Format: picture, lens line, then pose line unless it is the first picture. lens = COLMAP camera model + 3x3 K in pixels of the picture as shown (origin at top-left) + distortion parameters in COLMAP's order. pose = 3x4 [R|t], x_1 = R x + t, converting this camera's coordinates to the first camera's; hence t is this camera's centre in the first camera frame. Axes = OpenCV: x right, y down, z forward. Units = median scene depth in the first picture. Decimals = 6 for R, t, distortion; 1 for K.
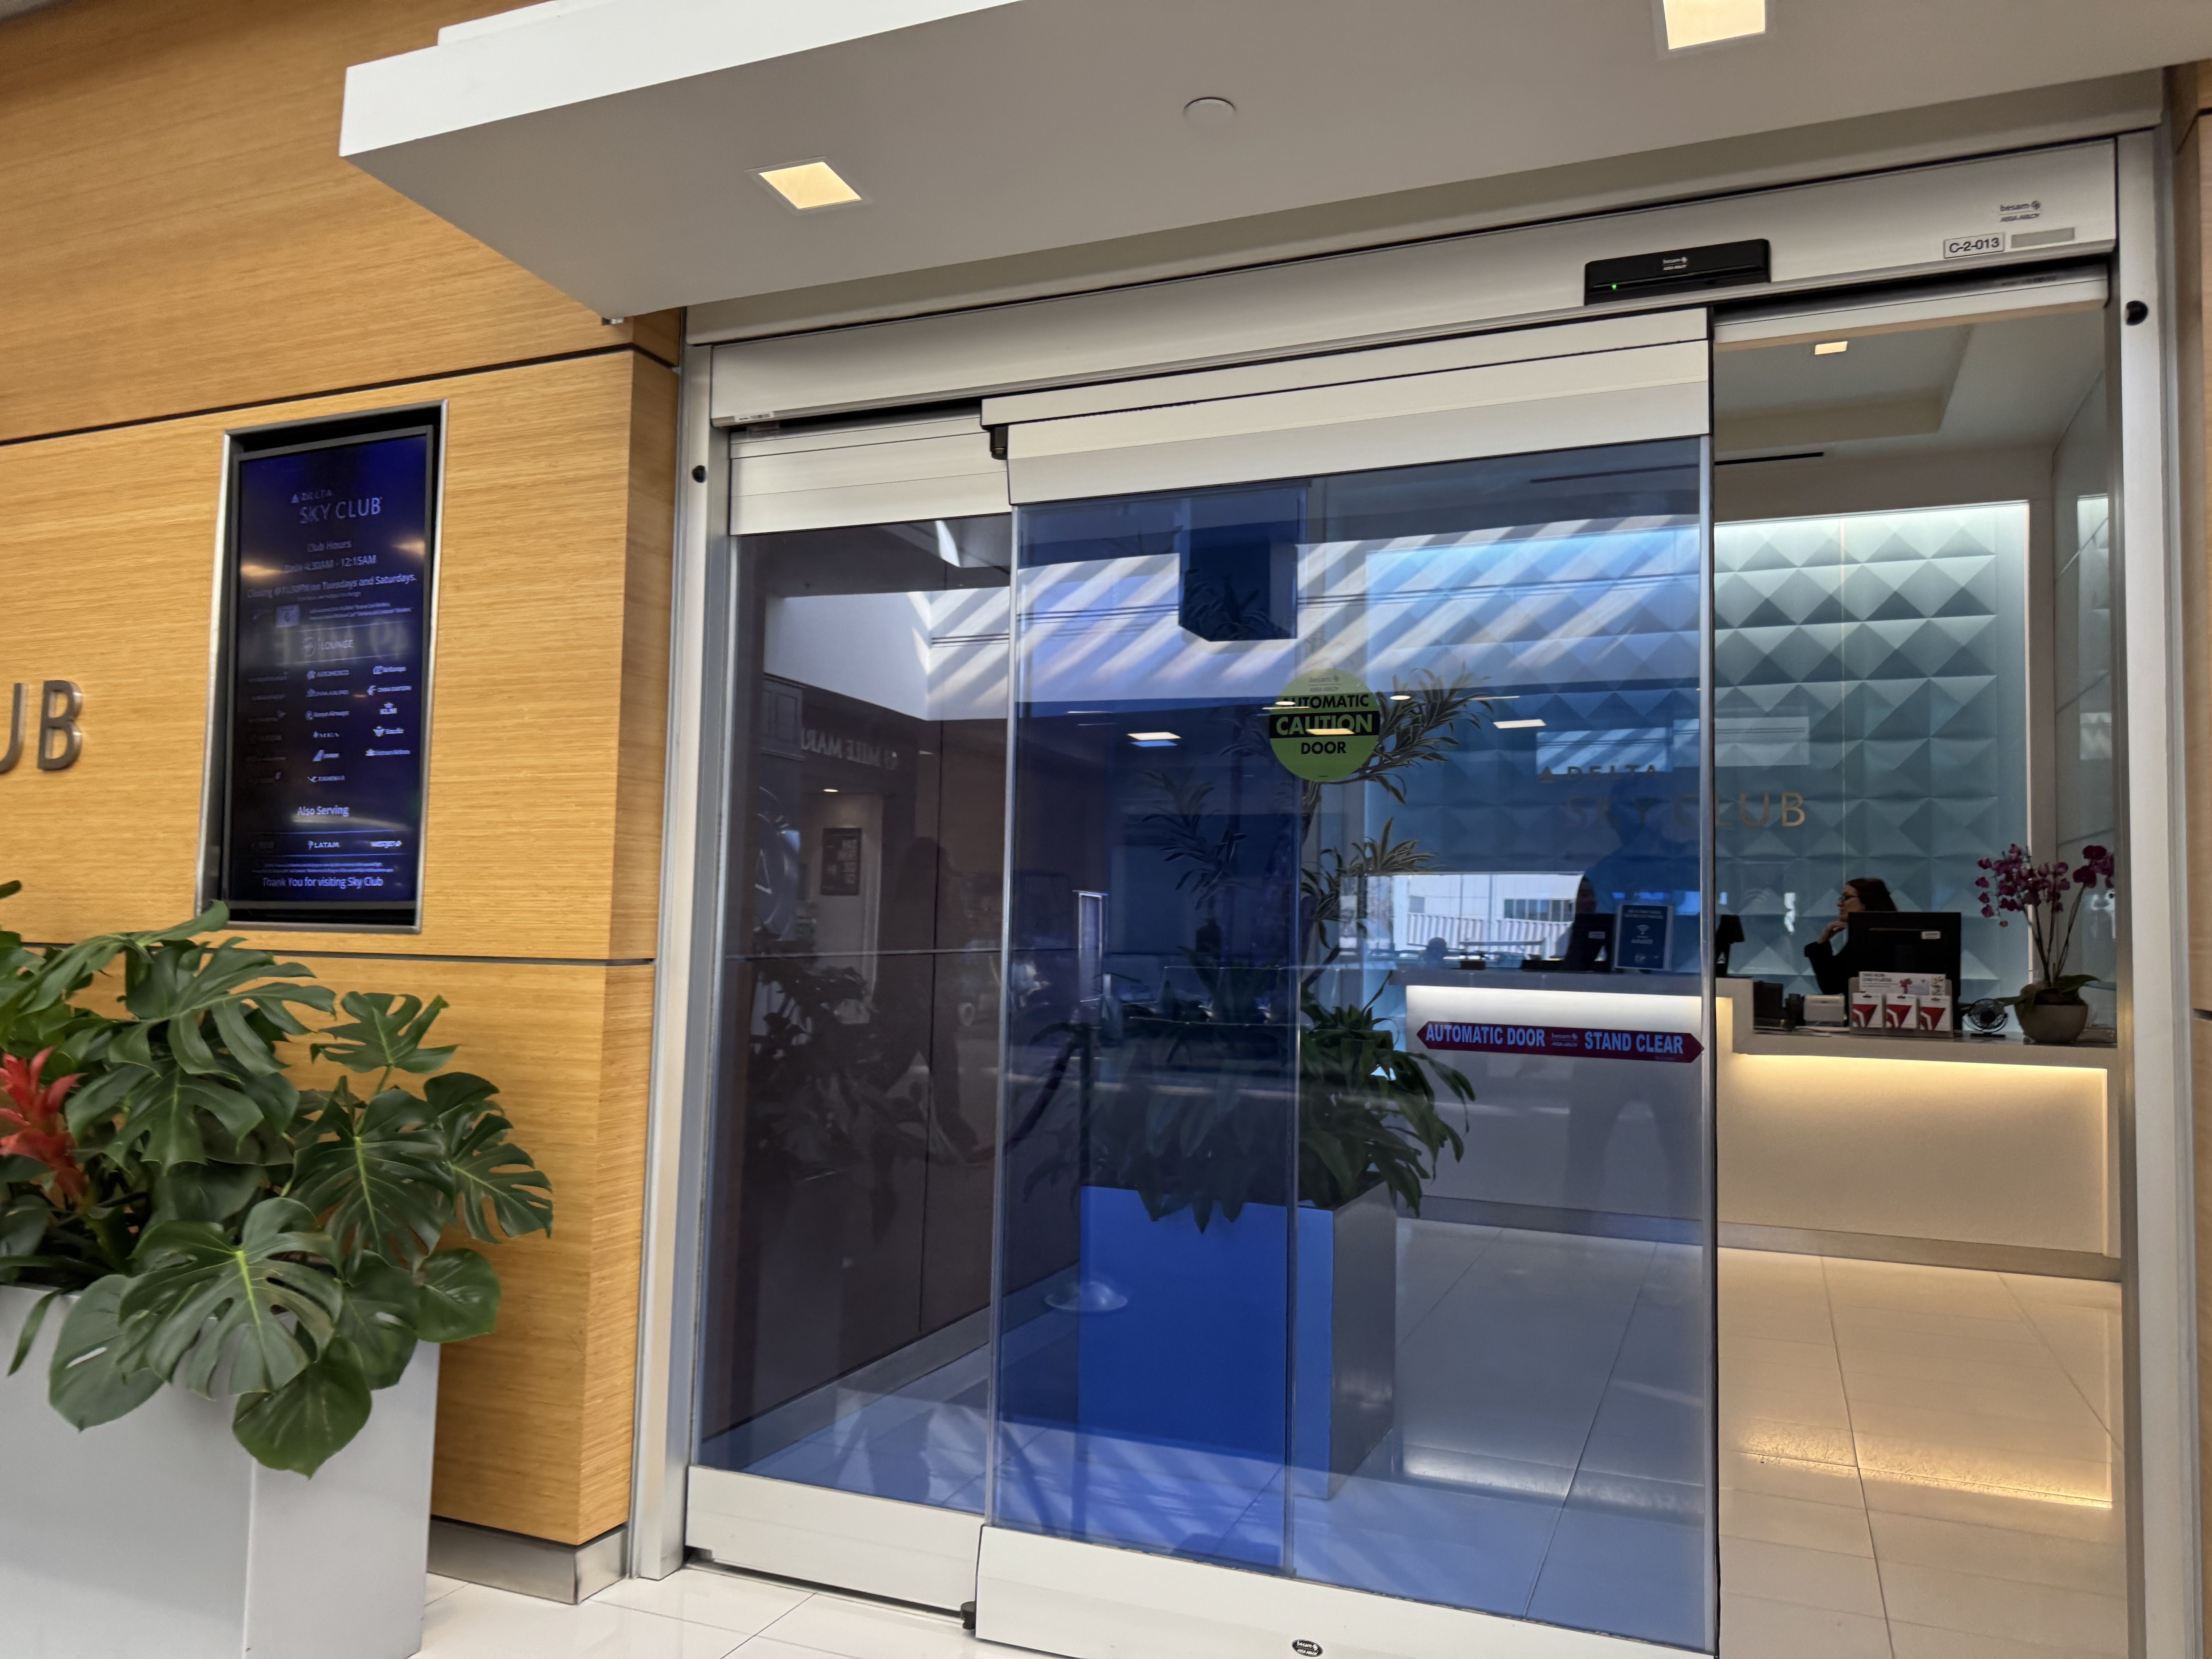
lens RADIAL K [[1523.1, 0, 1105.9], [0, 1523.1, 818.8], [0, 0, 1]] dist [0.025183, -0.037869]
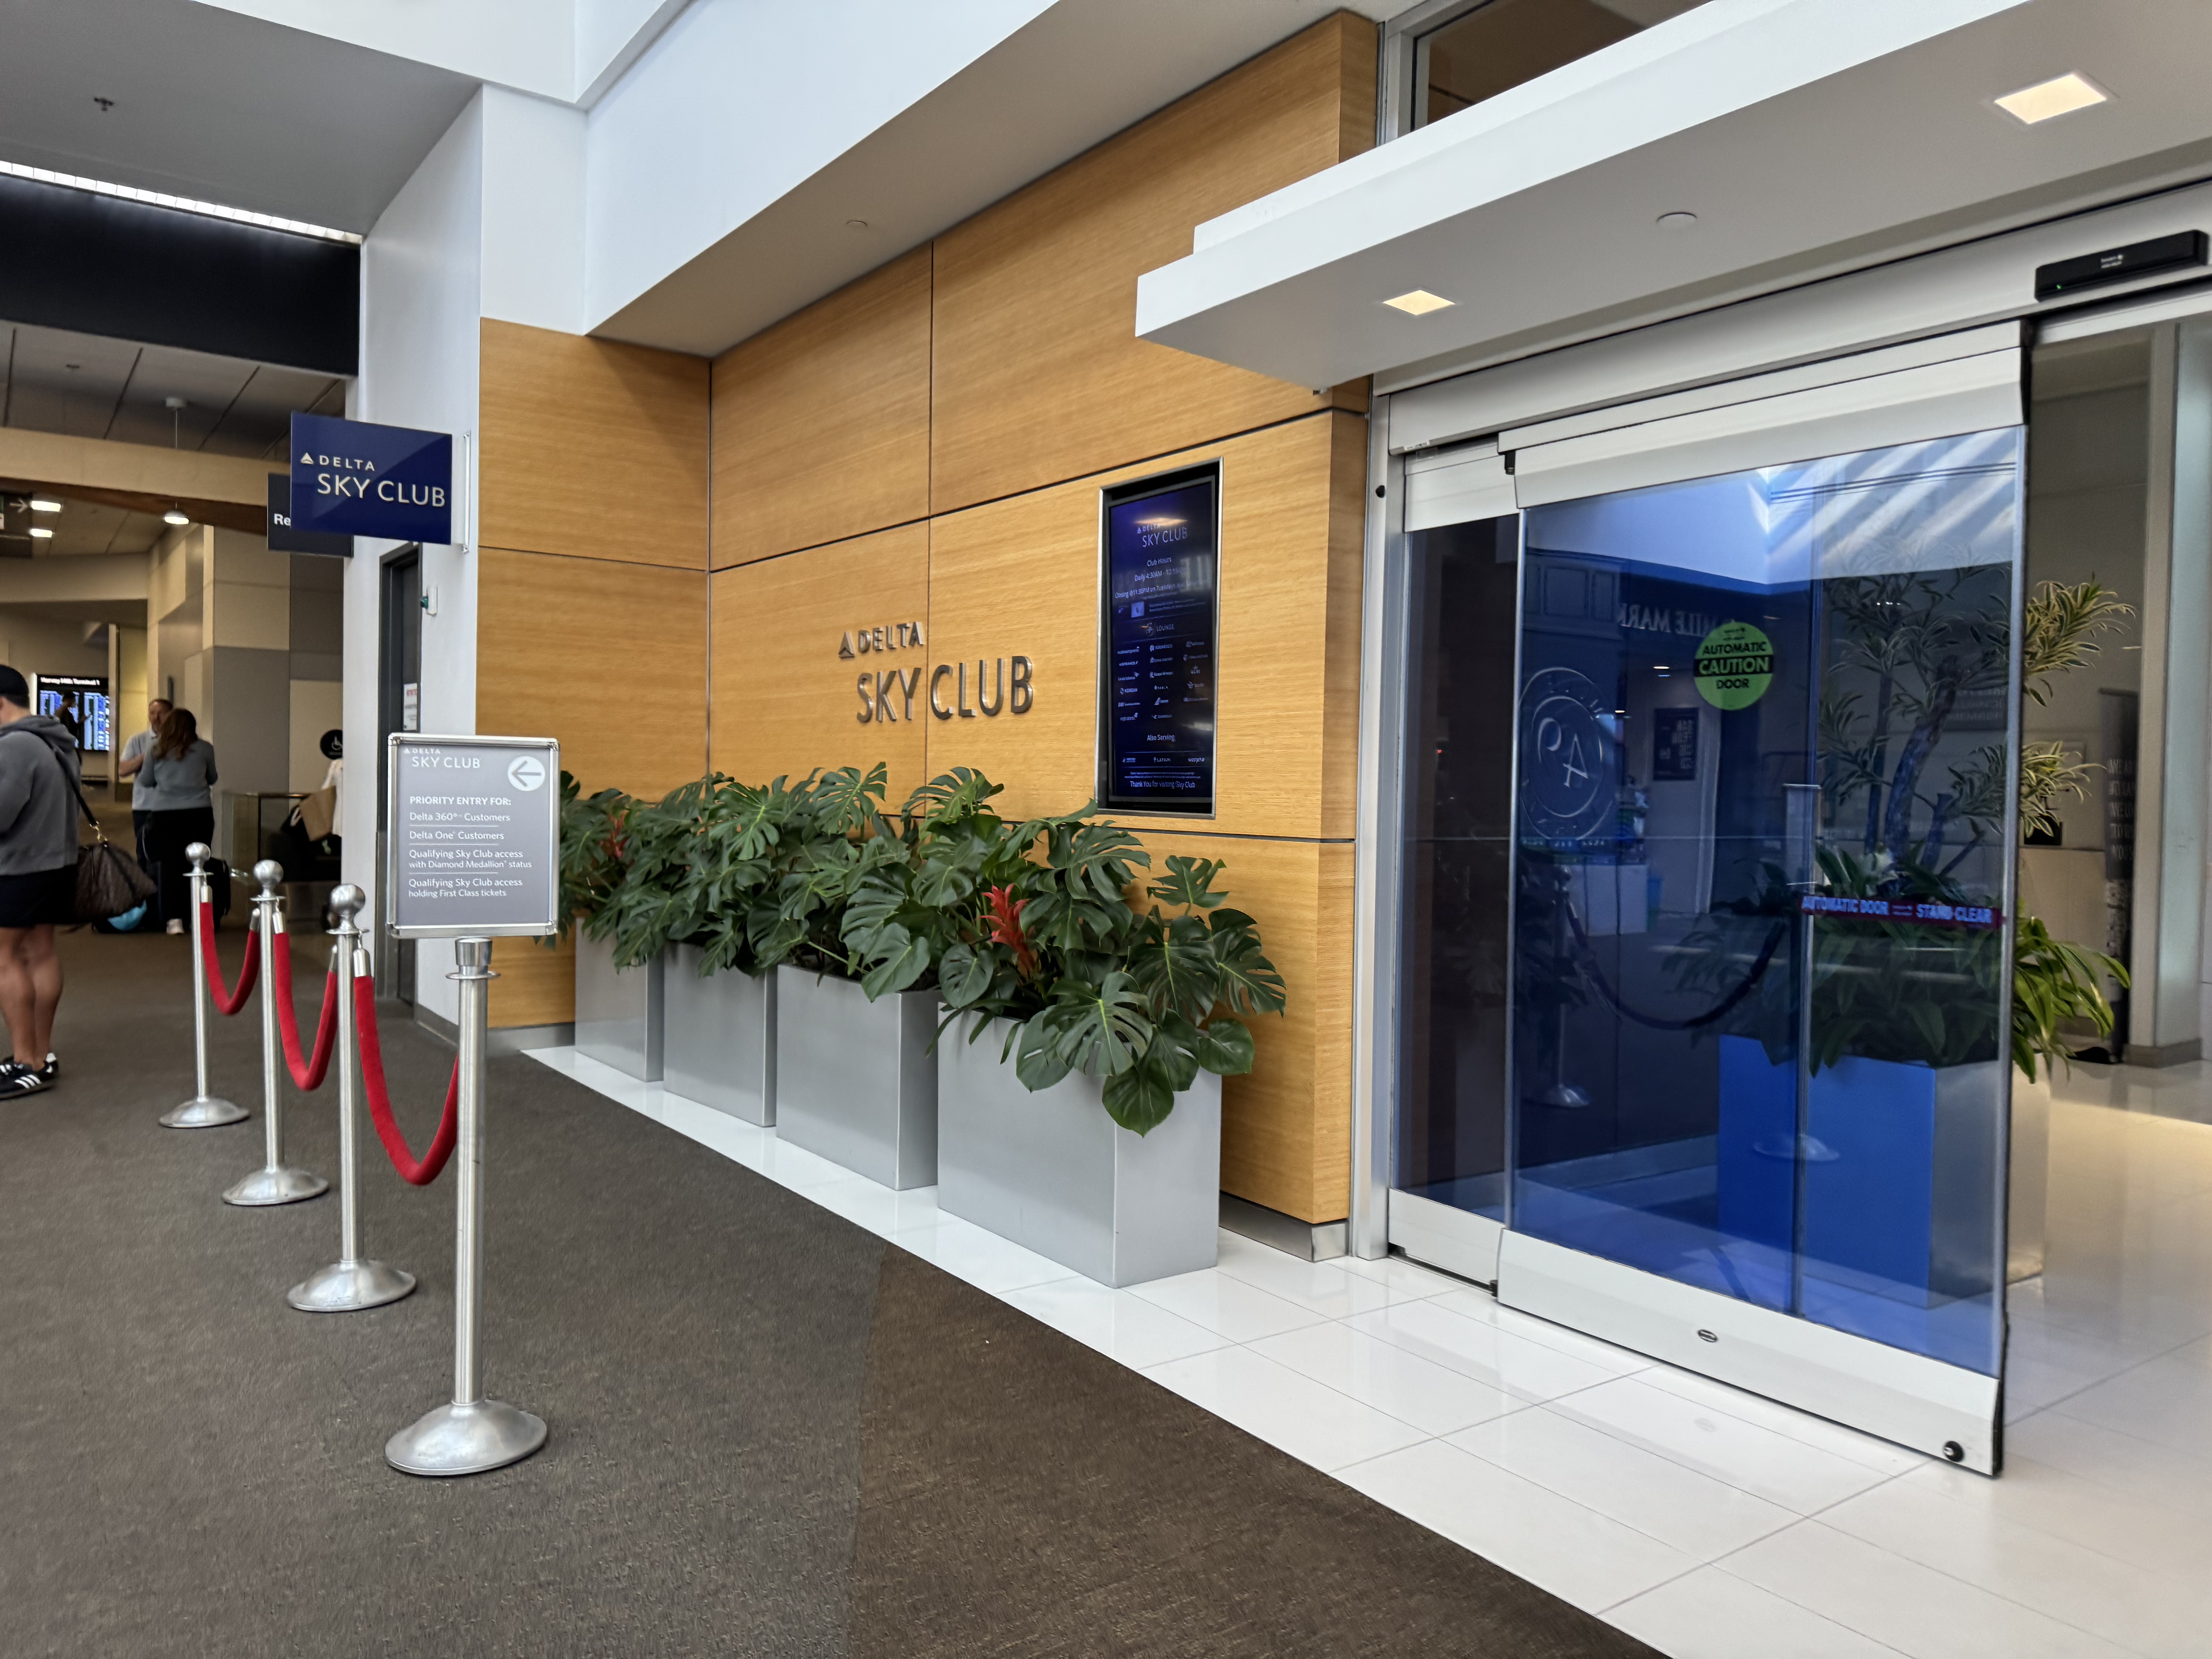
lens RADIAL K [[1545.4, 0, 1110.2], [0, 1545.4, 843.6], [0, 0, 1]] dist [0.114545, -0.198051]
pose [[0.840983, 0.020131, -0.540687, 0.308822], [0.032252, 0.995665, 0.087237, -0.039549], [0.540099, -0.090803, 0.836689, -0.360127]]
